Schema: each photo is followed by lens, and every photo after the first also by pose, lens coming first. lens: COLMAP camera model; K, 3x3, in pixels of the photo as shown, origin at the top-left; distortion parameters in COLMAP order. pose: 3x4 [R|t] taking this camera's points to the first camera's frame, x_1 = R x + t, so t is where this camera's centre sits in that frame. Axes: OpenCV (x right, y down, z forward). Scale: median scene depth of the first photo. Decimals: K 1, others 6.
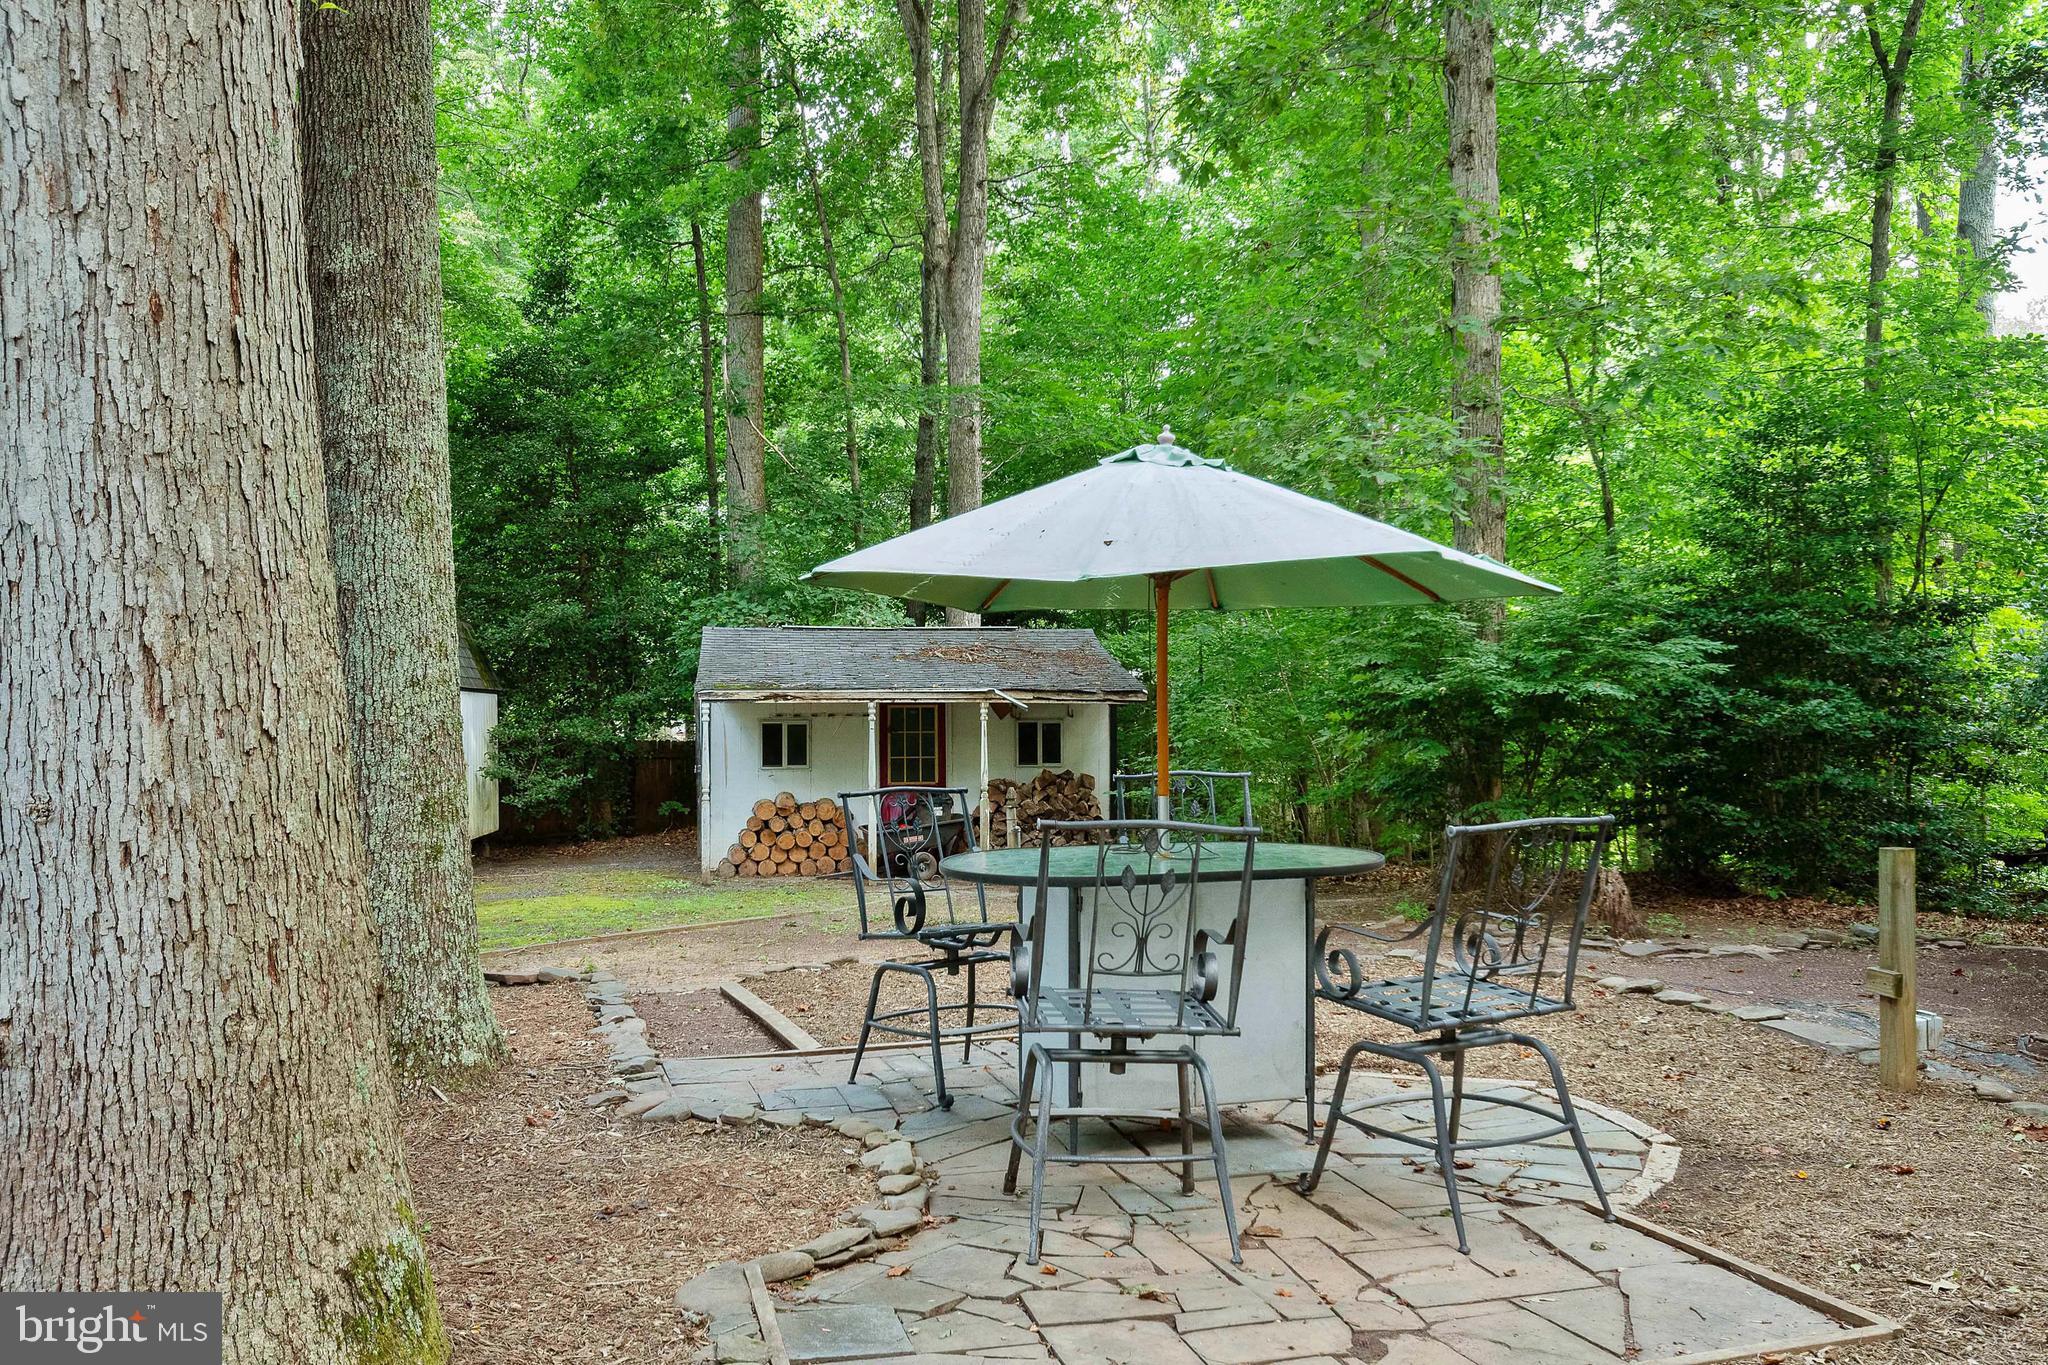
lens RADIAL K [[1765.9, 0, 1024.0], [0, 1765.9, 682.5], [0, 0, 1]] dist [0.018069, -0.001513]
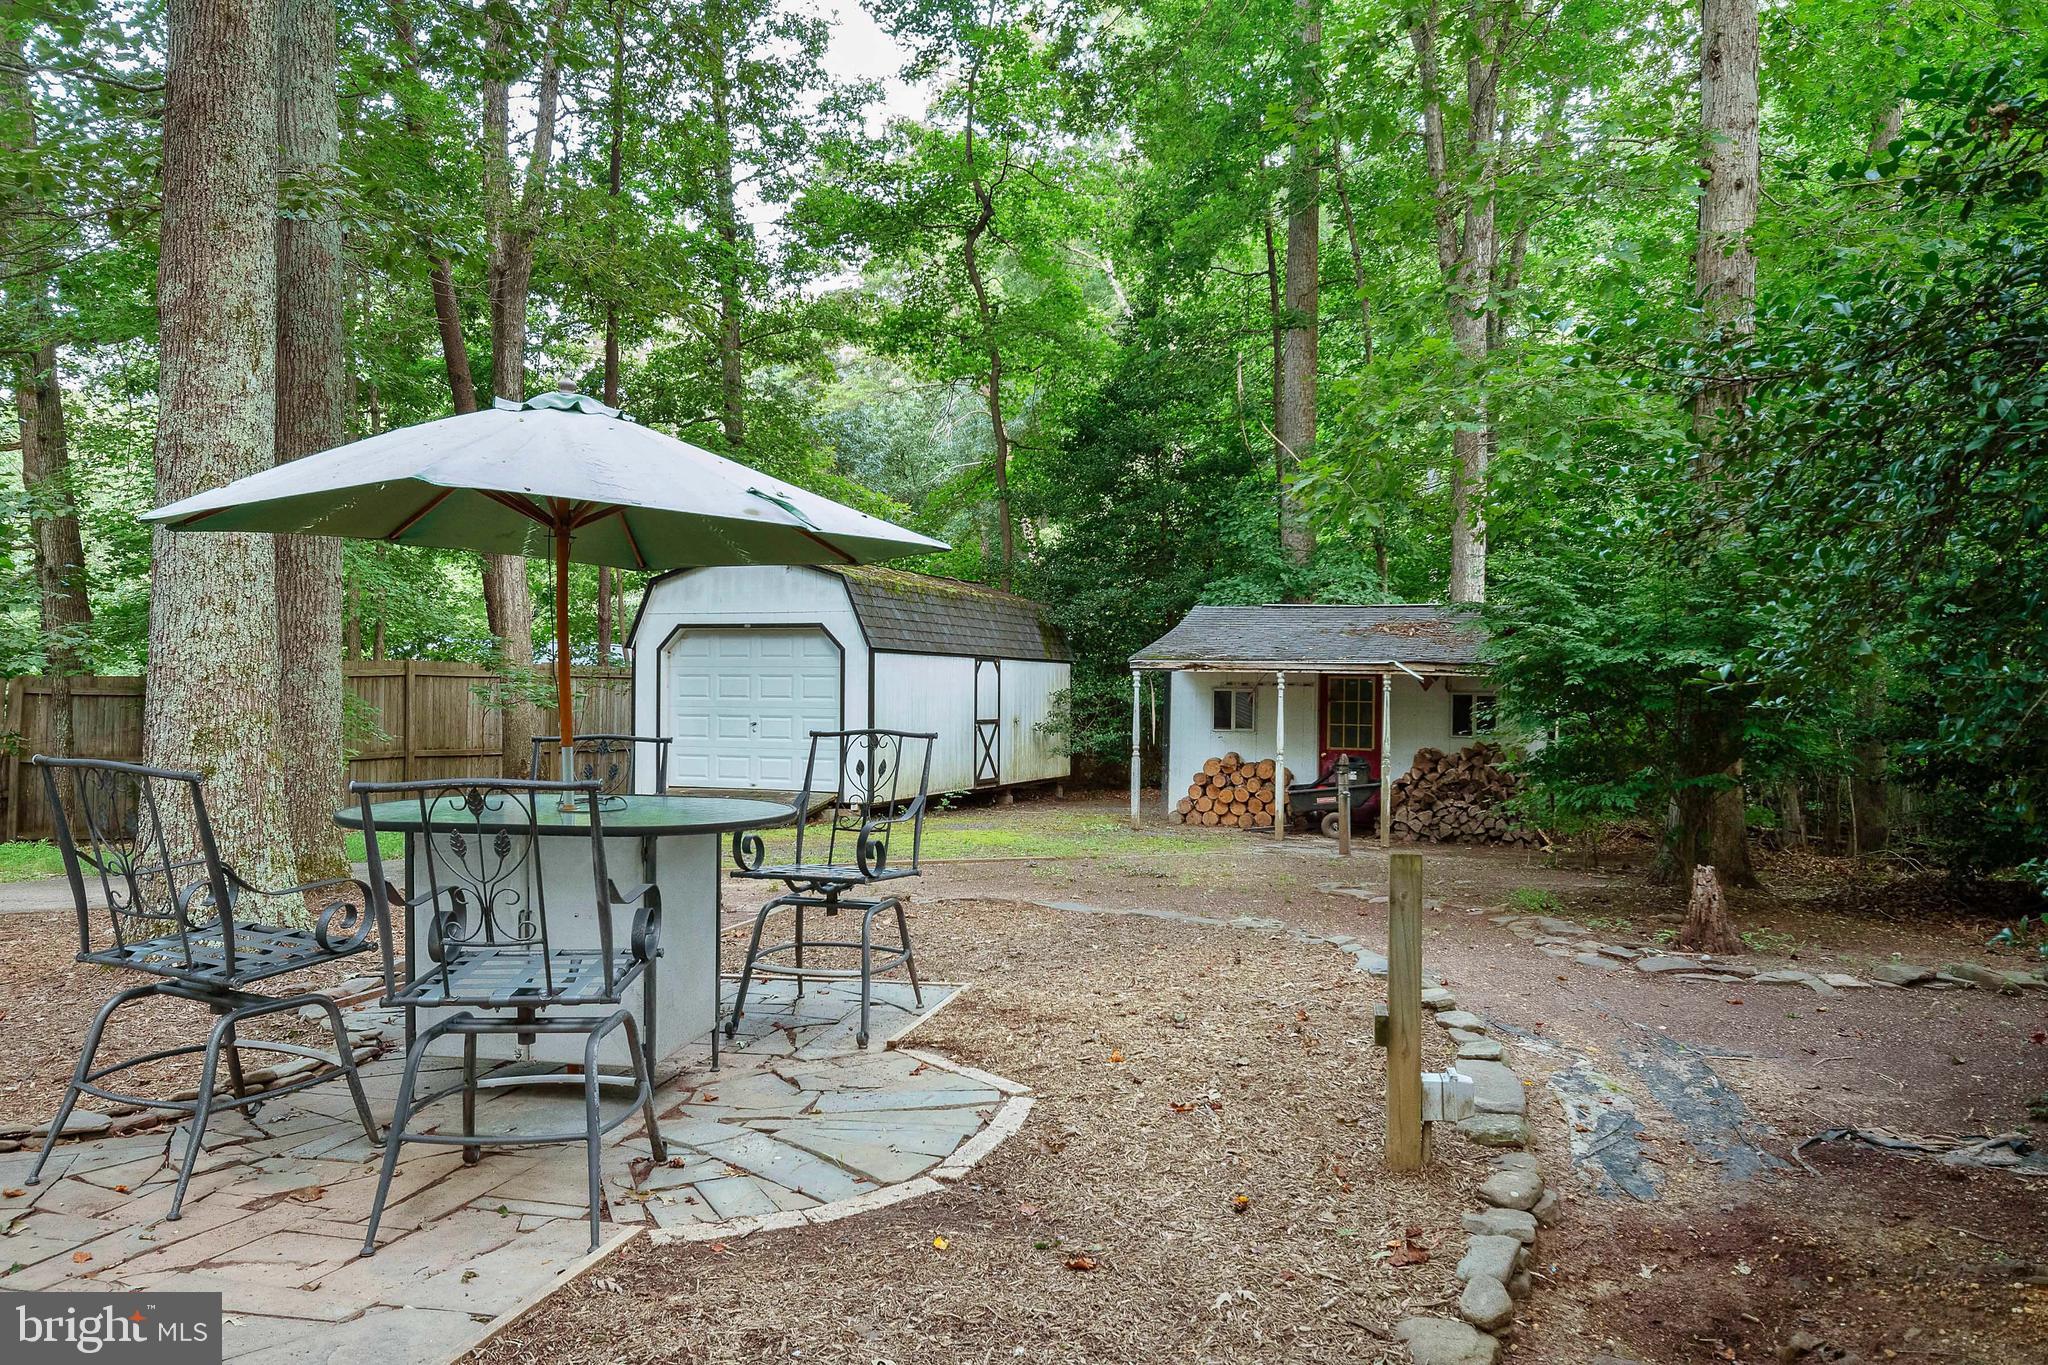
lens RADIAL K [[1487.1, 0, 1024.0], [0, 1487.1, 682.5], [0, 0, 1]] dist [0.014598, -0.000272]
pose [[0.879599, 0.016296, -0.475436, 0.212834], [-0.009504, 0.999816, 0.016688, 0.003568], [0.475620, -0.010160, 0.879592, 0.116509]]
